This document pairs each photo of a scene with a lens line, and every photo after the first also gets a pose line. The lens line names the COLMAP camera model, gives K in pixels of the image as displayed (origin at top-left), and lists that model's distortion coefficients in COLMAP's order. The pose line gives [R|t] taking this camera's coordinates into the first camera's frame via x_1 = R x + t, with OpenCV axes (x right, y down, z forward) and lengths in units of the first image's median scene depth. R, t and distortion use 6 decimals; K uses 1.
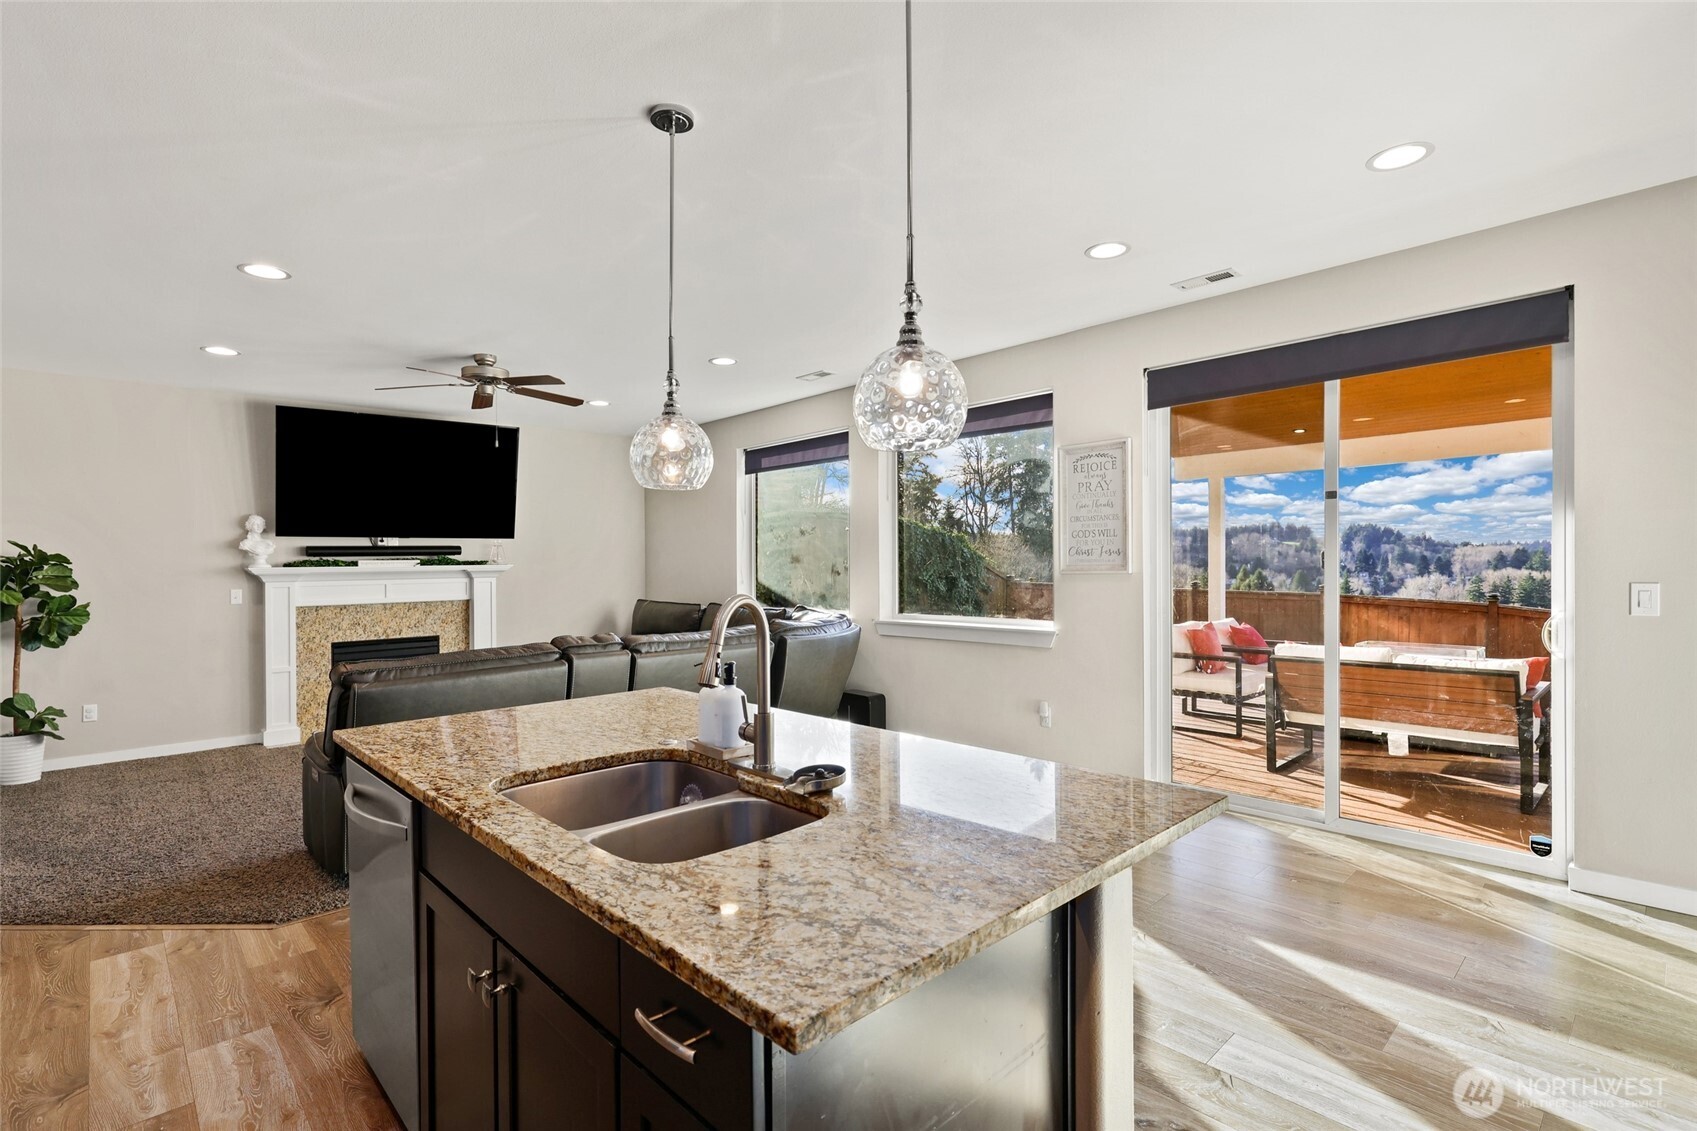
lens RADIAL K [[797.9, 0, 848.5], [0, 797.9, 565.5], [0, 0, 1]] dist [-0.000409, 0.000027]
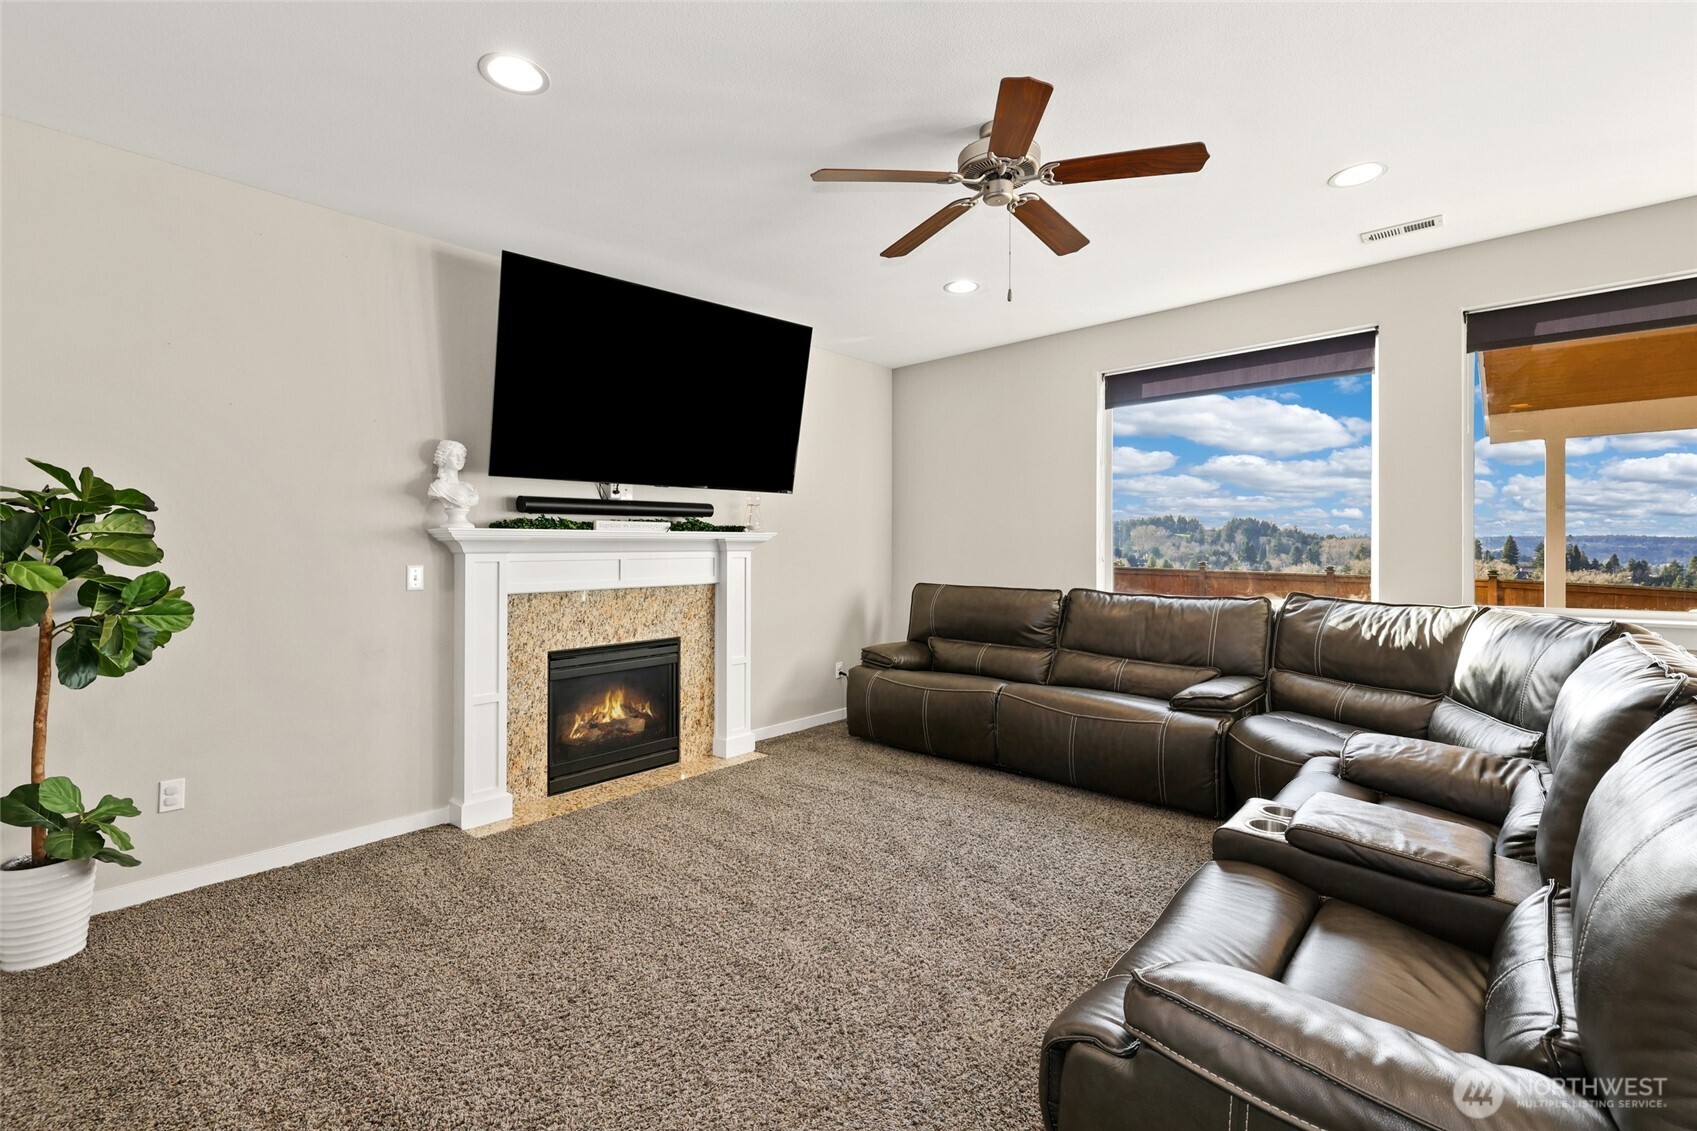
lens RADIAL K [[747.8, 0, 847.7], [0, 747.8, 546.1], [0, 0, 1]] dist [0.000442, 0.000333]
pose [[0.996814, 0.004492, 0.079633, -0.483776], [-0.003697, 0.999942, -0.010127, 0.019845], [-0.079674, 0.009800, 0.996773, 0.414773]]
